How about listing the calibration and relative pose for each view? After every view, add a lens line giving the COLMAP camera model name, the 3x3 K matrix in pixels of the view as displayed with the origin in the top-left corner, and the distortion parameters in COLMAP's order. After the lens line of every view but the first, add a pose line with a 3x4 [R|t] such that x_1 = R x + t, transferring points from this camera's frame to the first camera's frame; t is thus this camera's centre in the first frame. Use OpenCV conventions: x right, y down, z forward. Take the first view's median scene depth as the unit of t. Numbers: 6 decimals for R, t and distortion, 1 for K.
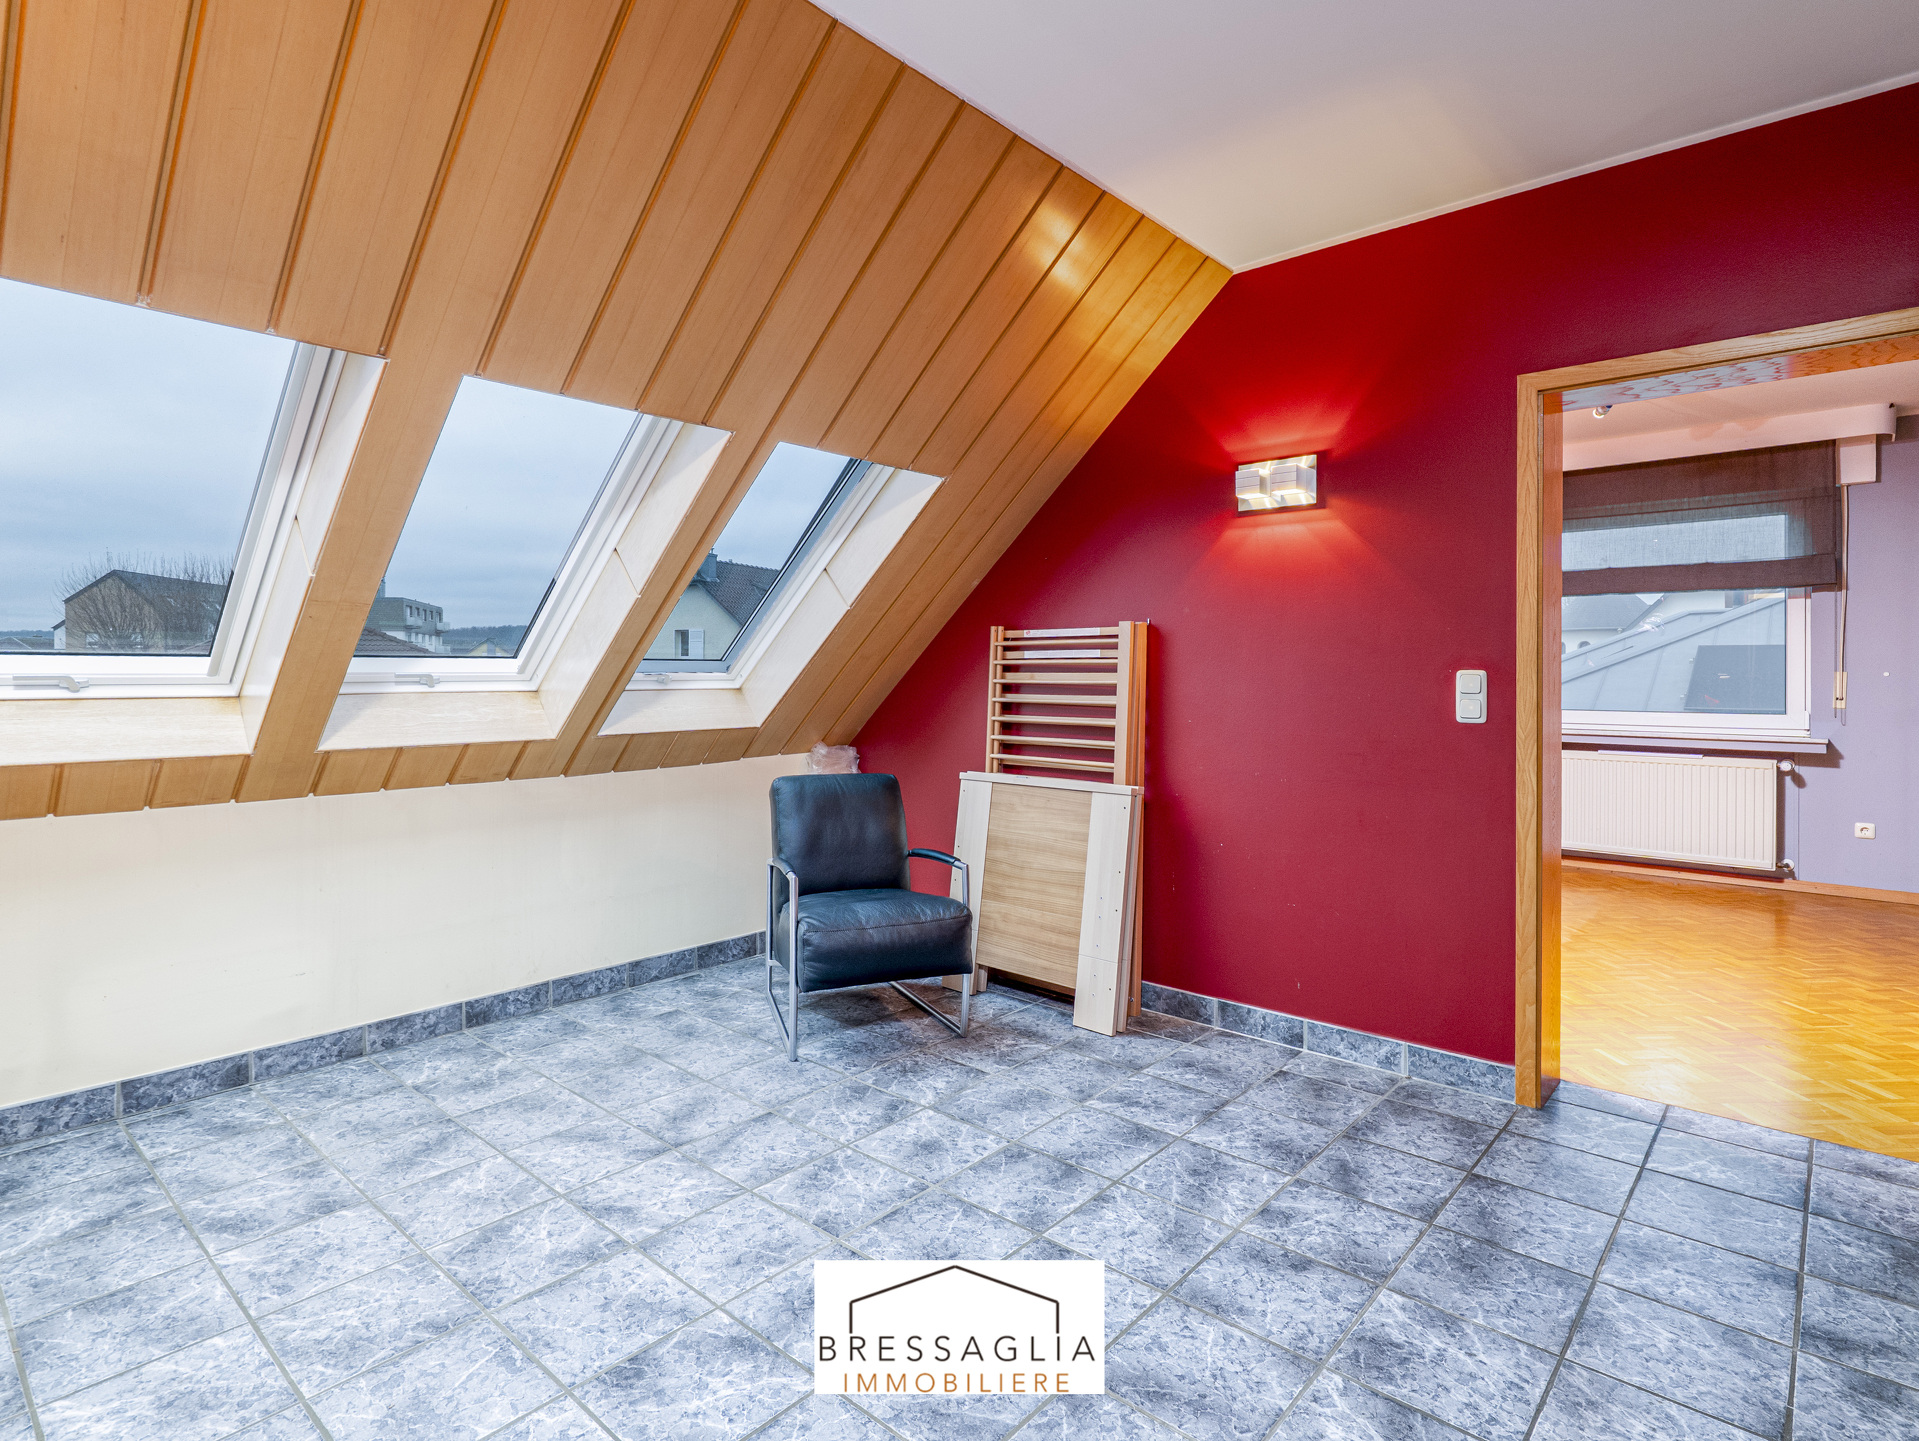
lens RADIAL K [[983.9, 0, 967.1], [0, 983.9, 721.2], [0, 0, 1]] dist [0.001034, -0.000266]
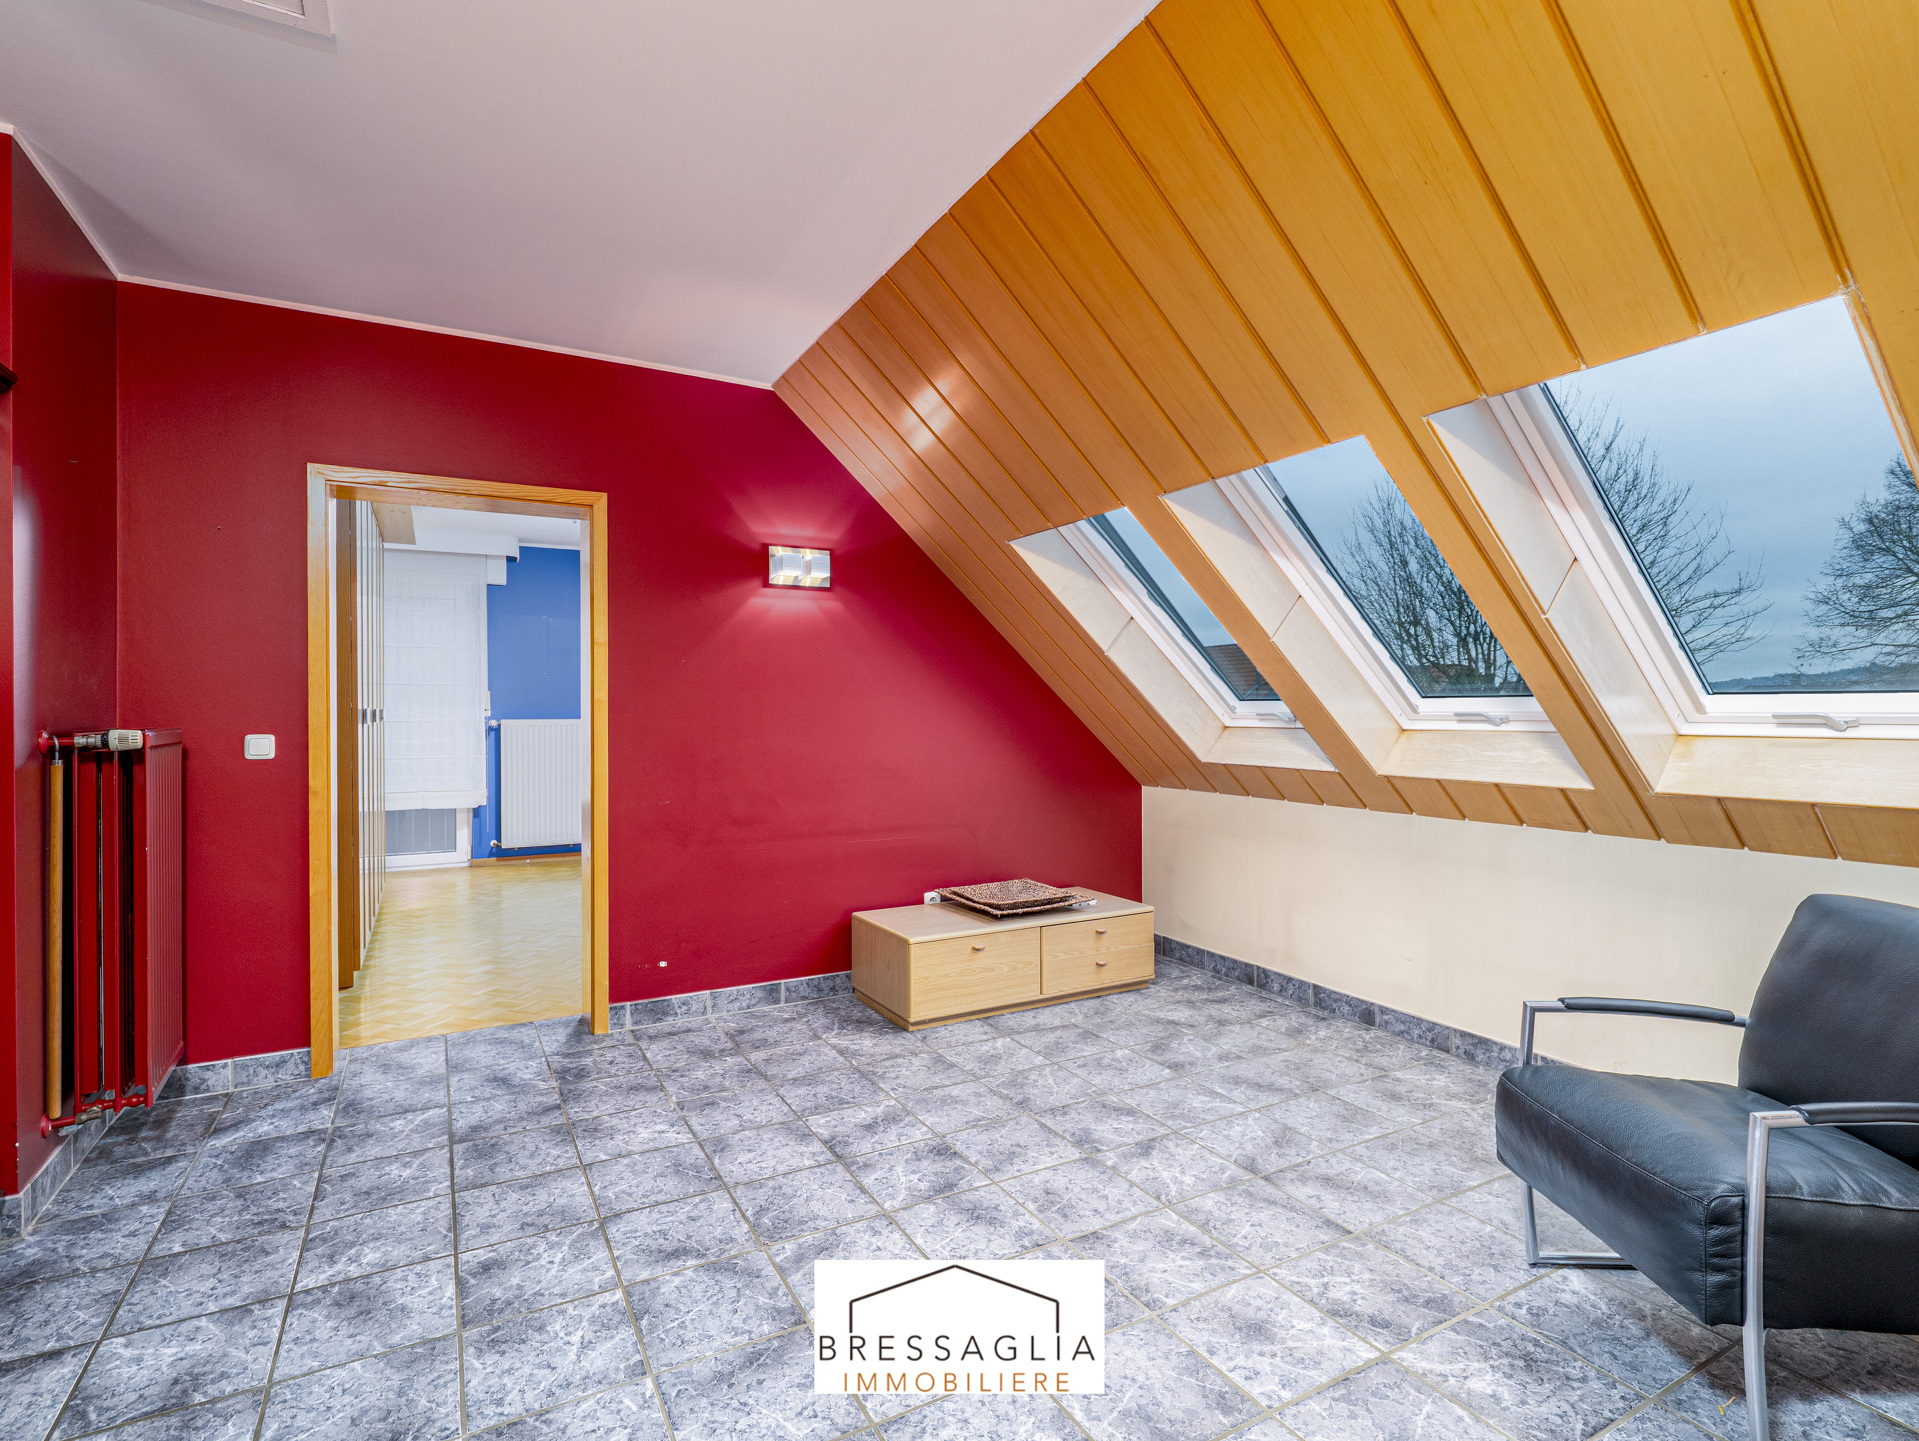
lens RADIAL K [[983.9, 0, 968.1], [0, 983.9, 716.8], [0, 0, 1]] dist [0.001034, -0.000266]
pose [[-0.337000, 0.006075, -0.941485, 0.781972], [-0.046626, 0.998645, 0.023133, -0.054642], [0.940349, 0.051693, -0.336260, 1.056381]]
